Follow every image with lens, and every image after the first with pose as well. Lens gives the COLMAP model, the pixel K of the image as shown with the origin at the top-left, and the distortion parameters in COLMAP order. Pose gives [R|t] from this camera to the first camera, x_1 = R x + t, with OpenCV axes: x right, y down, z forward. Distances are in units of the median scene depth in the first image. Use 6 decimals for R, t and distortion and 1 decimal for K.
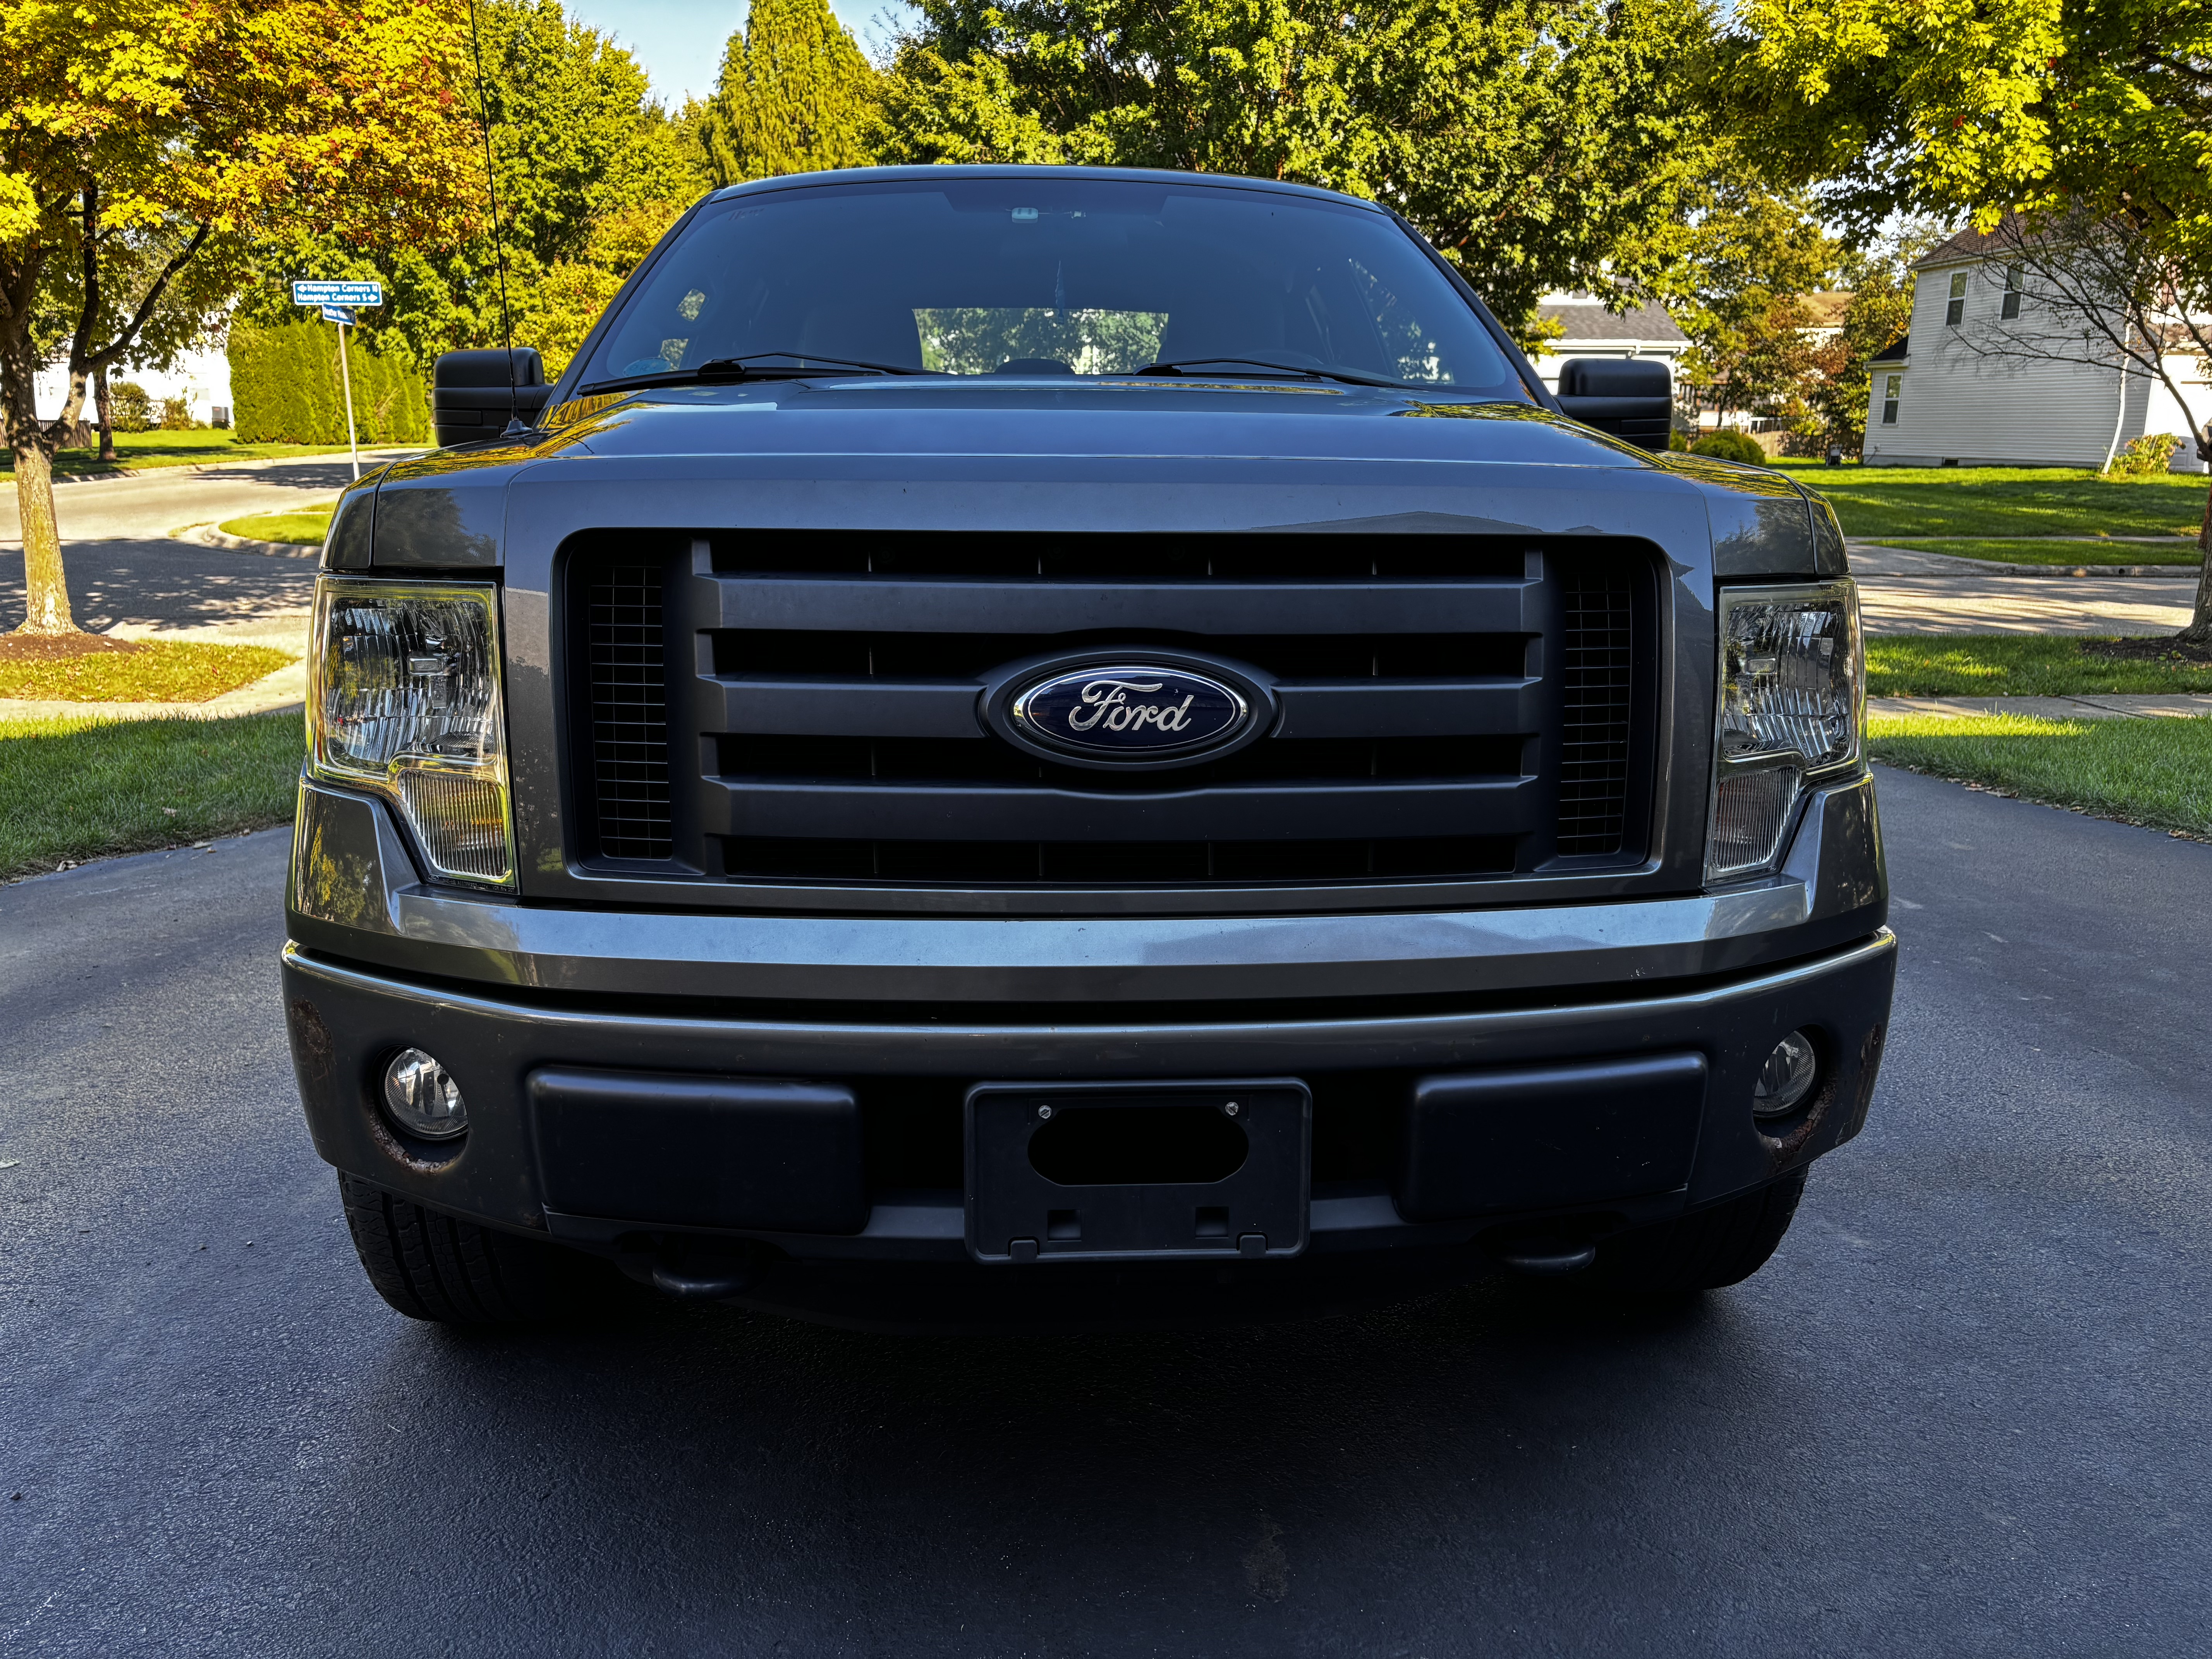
lens RADIAL K [[1675.2, 0, 1084.5], [0, 1675.2, 820.3], [0, 0, 1]] dist [0.054148, -0.061100]
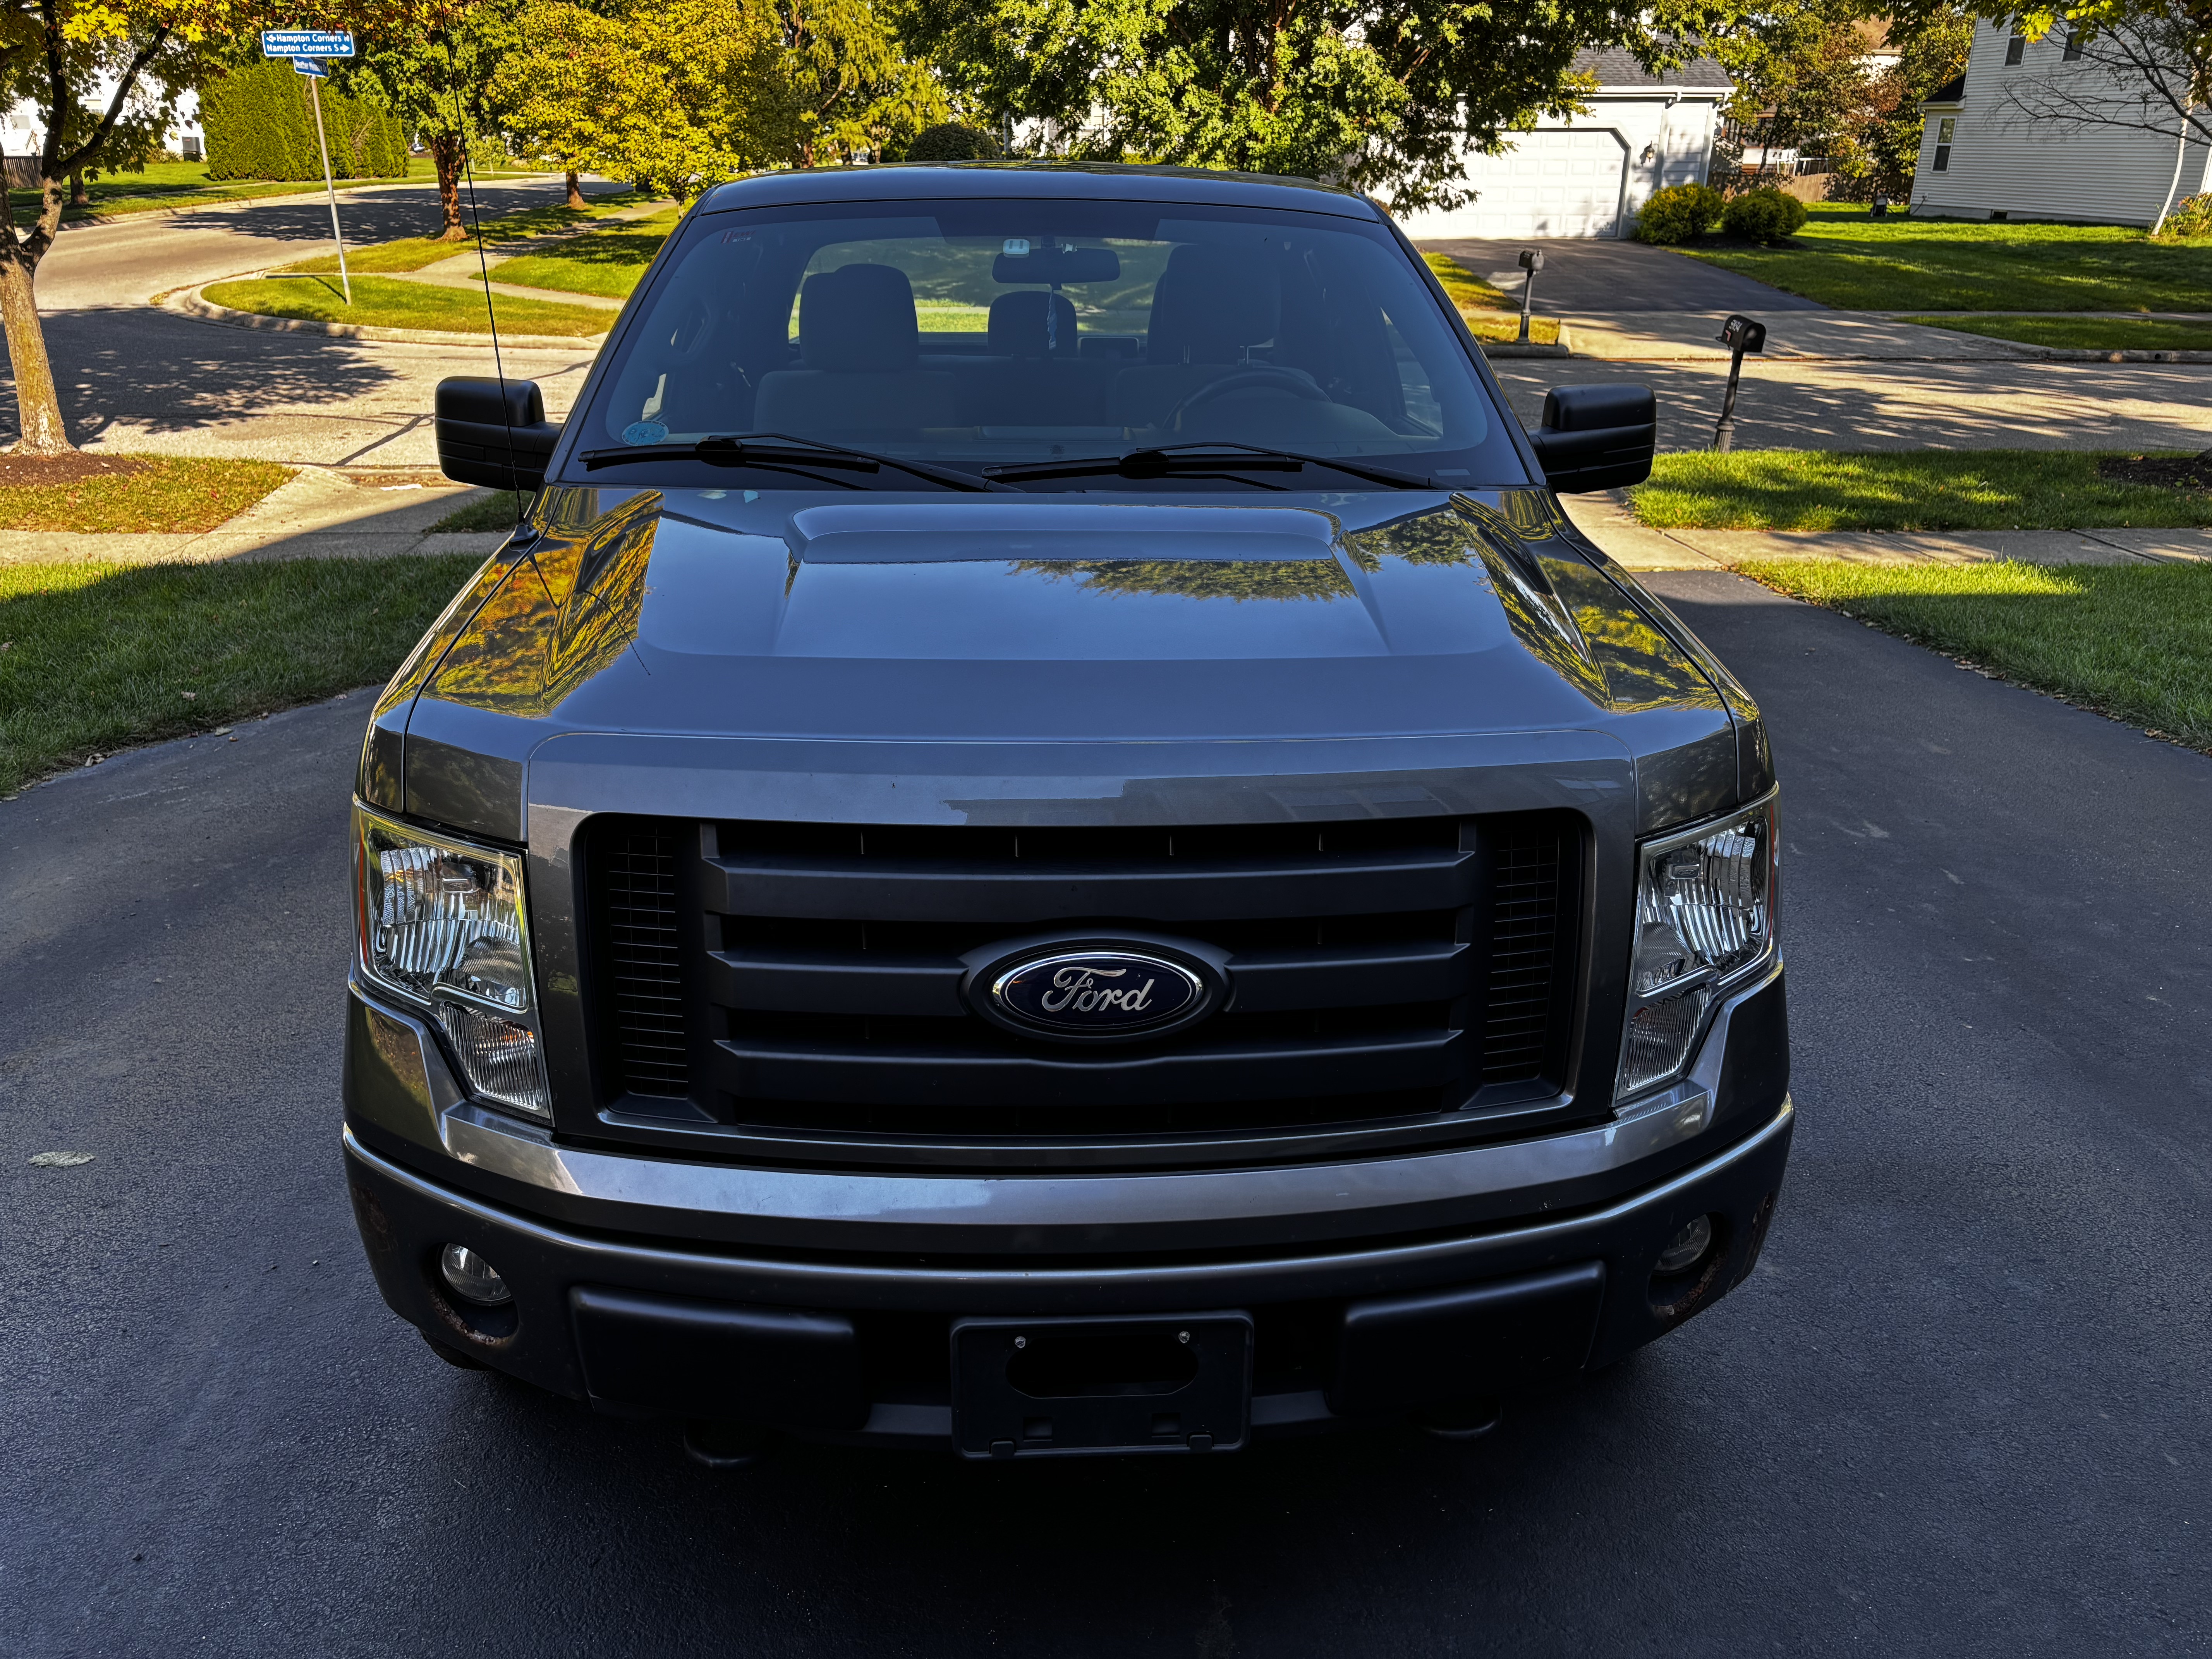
lens RADIAL K [[1675.2, 0, 1090.0], [0, 1675.2, 830.3], [0, 0, 1]] dist [0.054148, -0.061100]
pose [[0.999988, 0.004422, -0.002144, 0.012067], [-0.004052, 0.988765, 0.149425, -0.167003], [0.002780, -0.149414, 0.988771, -0.042173]]
